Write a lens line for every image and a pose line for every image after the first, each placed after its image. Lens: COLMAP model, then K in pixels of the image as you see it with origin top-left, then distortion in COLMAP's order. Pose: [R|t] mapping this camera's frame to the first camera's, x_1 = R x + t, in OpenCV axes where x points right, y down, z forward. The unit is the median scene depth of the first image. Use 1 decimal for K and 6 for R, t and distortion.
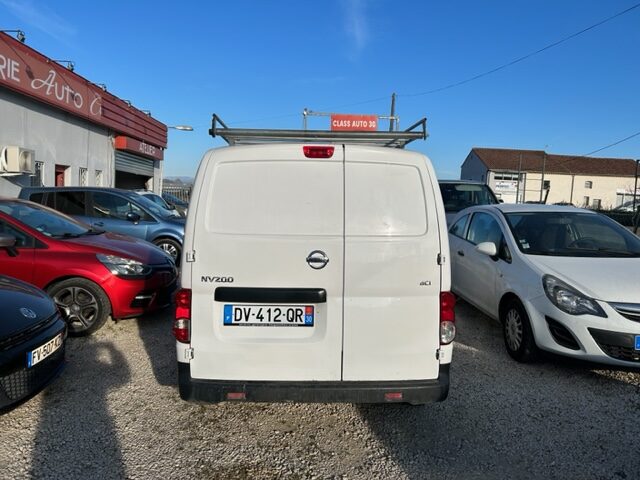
lens RADIAL K [[492.5, 0, 320.3], [0, 492.5, 240.8], [0, 0, 1]] dist [0.032370, -0.009820]
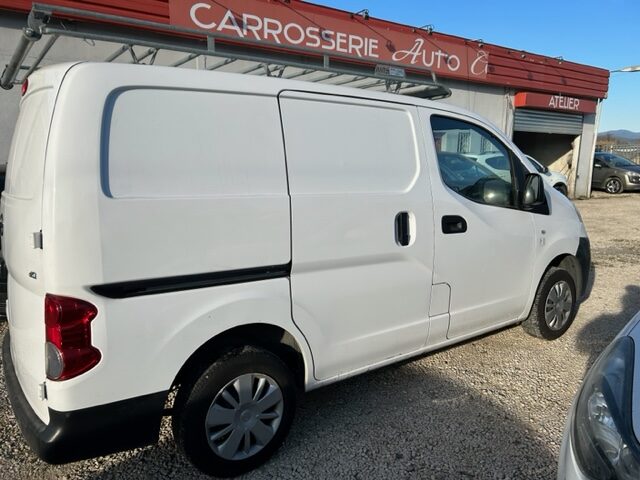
lens RADIAL K [[492.5, 0, 322.1], [0, 492.5, 239.5], [0, 0, 1]] dist [0.032370, -0.009820]
pose [[0.561226, 0.093785, -0.822332, 0.215061], [-0.041538, 0.995499, 0.085185, -0.005860], [0.826620, -0.013650, 0.562595, 0.230072]]
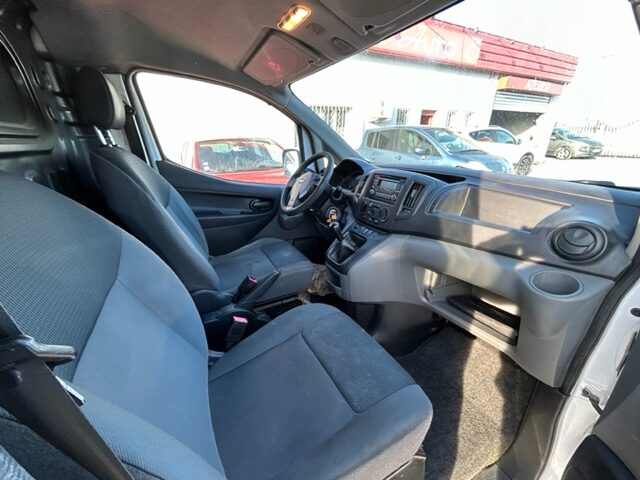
lens RADIAL K [[259.6, 0, 316.0], [0, 259.6, 237.4], [0, 0, 1]] dist [-0.004441, -0.000175]
pose [[0.417529, 0.291001, -0.860807, 0.050678], [-0.043362, 0.952634, 0.301012, -0.023390], [0.907629, -0.088355, 0.410370, 0.416739]]
